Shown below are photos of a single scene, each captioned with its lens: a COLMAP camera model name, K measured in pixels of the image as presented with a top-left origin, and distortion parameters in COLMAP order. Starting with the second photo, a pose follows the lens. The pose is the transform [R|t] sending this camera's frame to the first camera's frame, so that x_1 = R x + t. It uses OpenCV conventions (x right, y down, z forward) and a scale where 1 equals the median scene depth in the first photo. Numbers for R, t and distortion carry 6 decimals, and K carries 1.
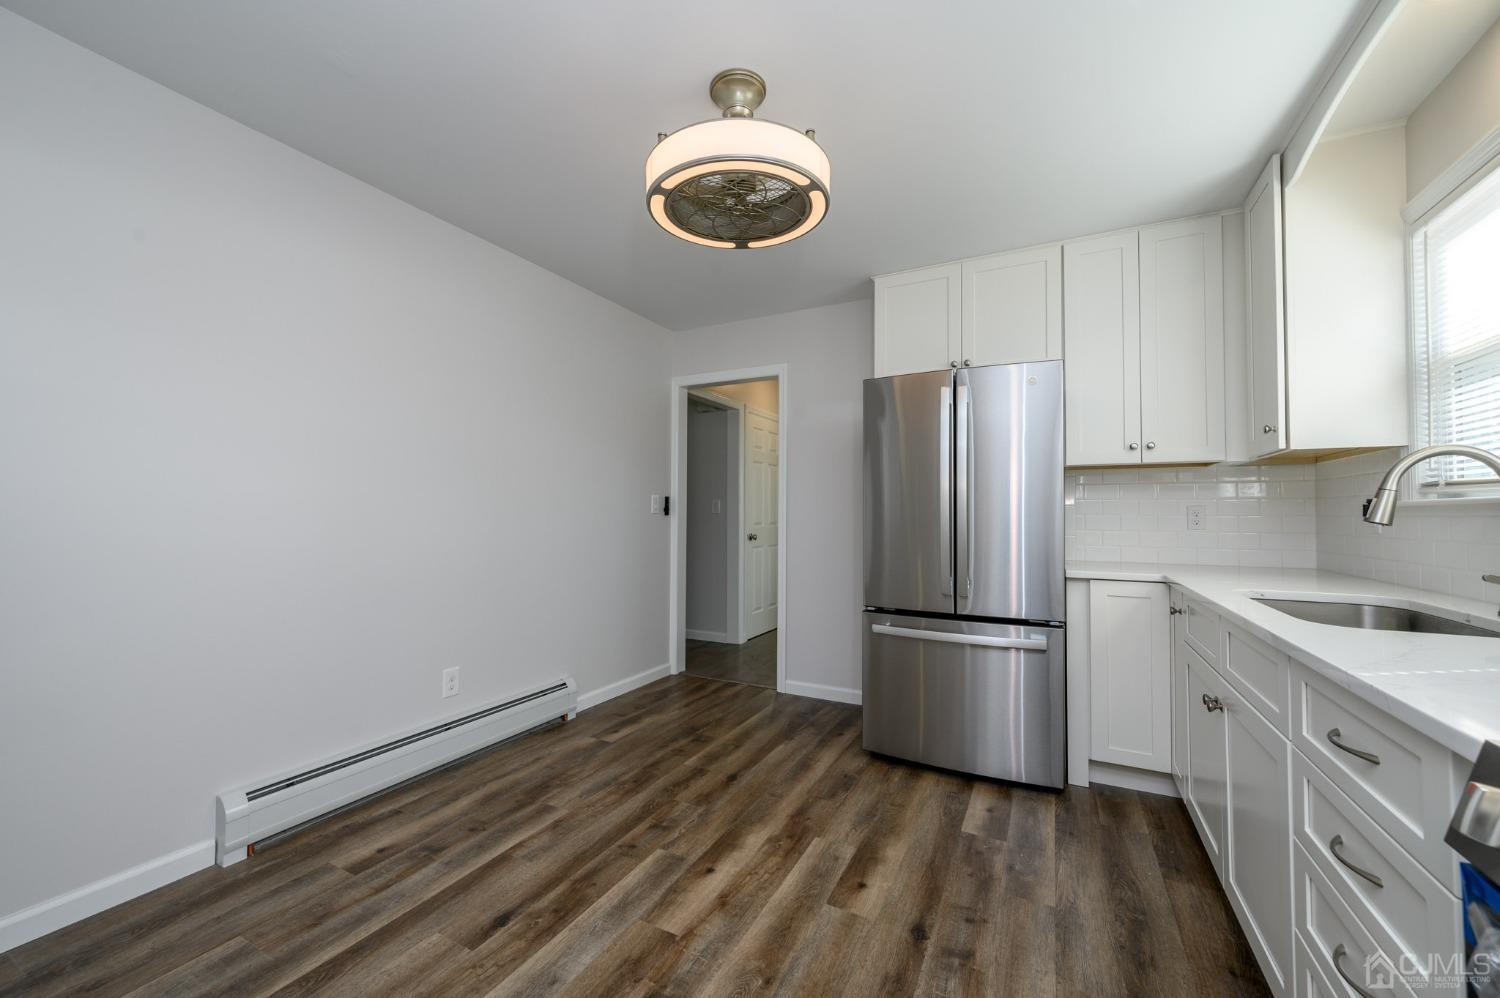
lens RADIAL K [[589.6, 0, 745.6], [0, 589.6, 501.2], [0, 0, 1]] dist [-0.001173, 0.000389]
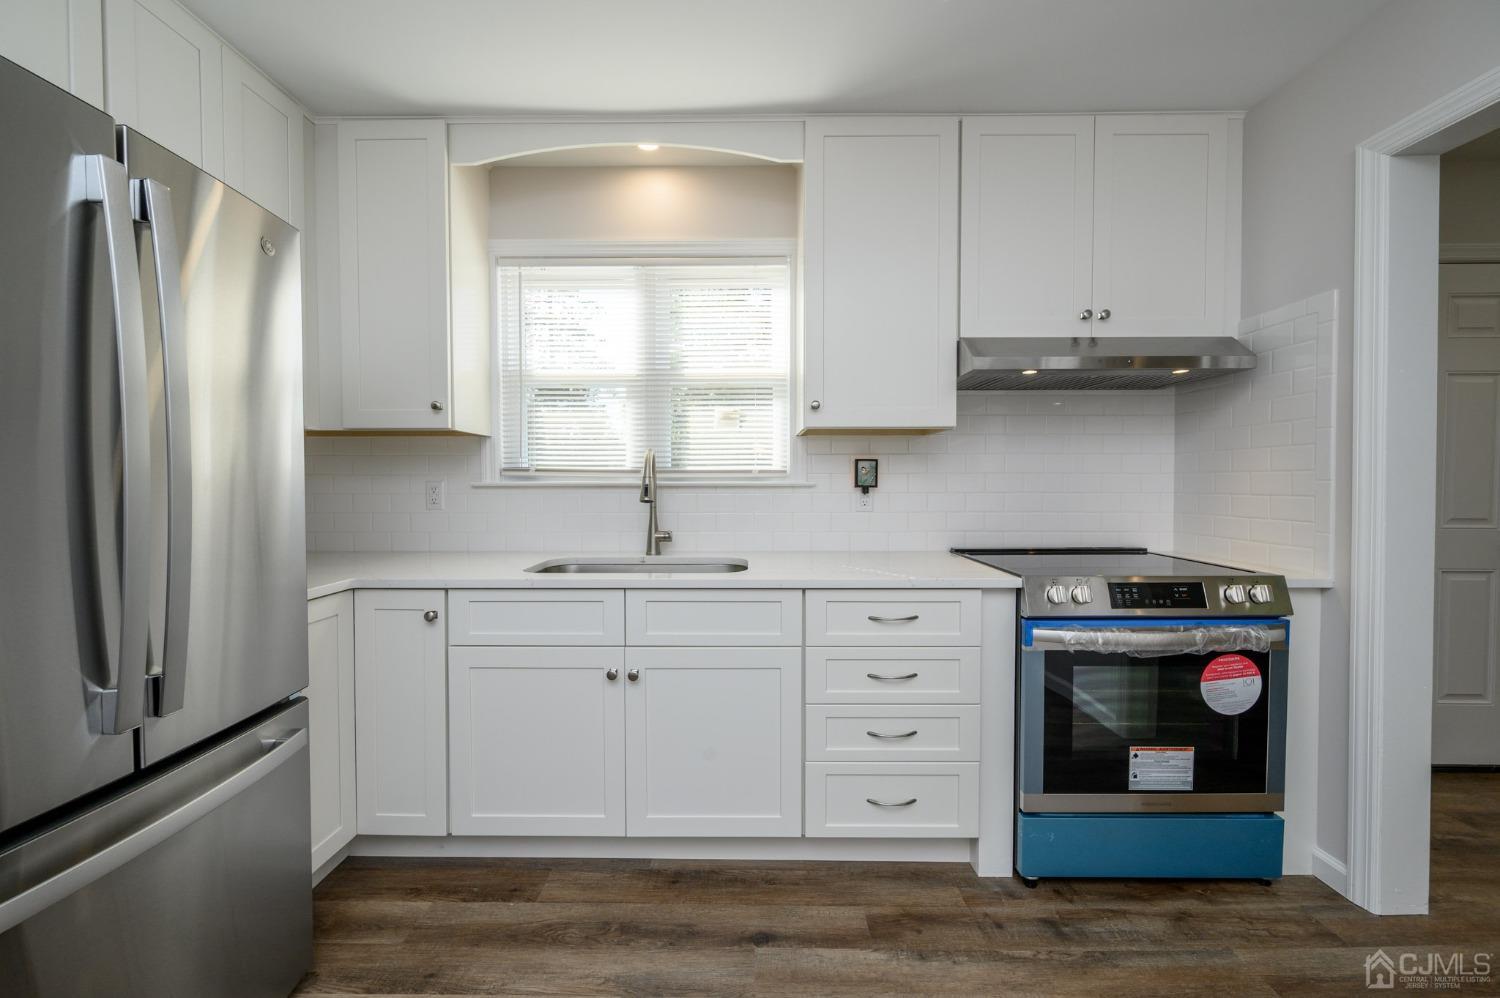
lens RADIAL K [[589.6, 0, 744.1], [0, 589.6, 499.3], [0, 0, 1]] dist [-0.001173, 0.000389]
pose [[-0.453116, -0.030033, 0.890945, -0.237210], [-0.019026, 0.999530, 0.024017, -0.004211], [-0.891248, -0.006068, -0.453475, 1.209858]]
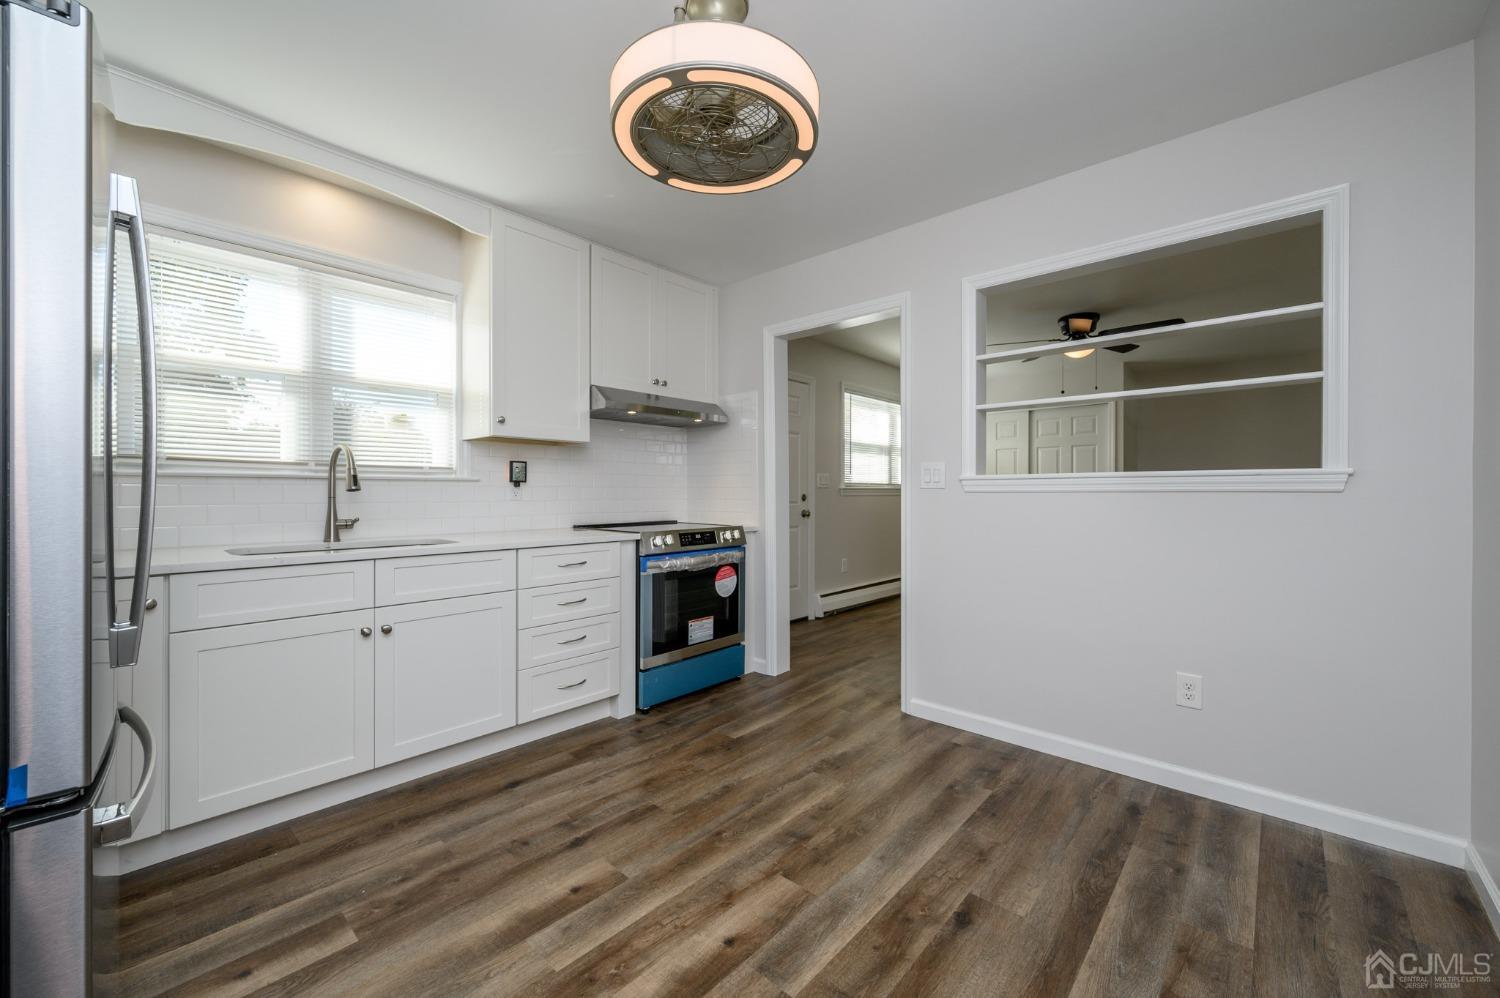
lens RADIAL K [[589.6, 0, 743.6], [0, 589.6, 491.7], [0, 0, 1]] dist [-0.001173, 0.000389]
pose [[-0.965657, -0.006584, 0.259736, -0.301818], [-0.011817, 0.999757, -0.018592, 0.051297], [-0.259551, -0.021022, -0.965501, 1.921482]]
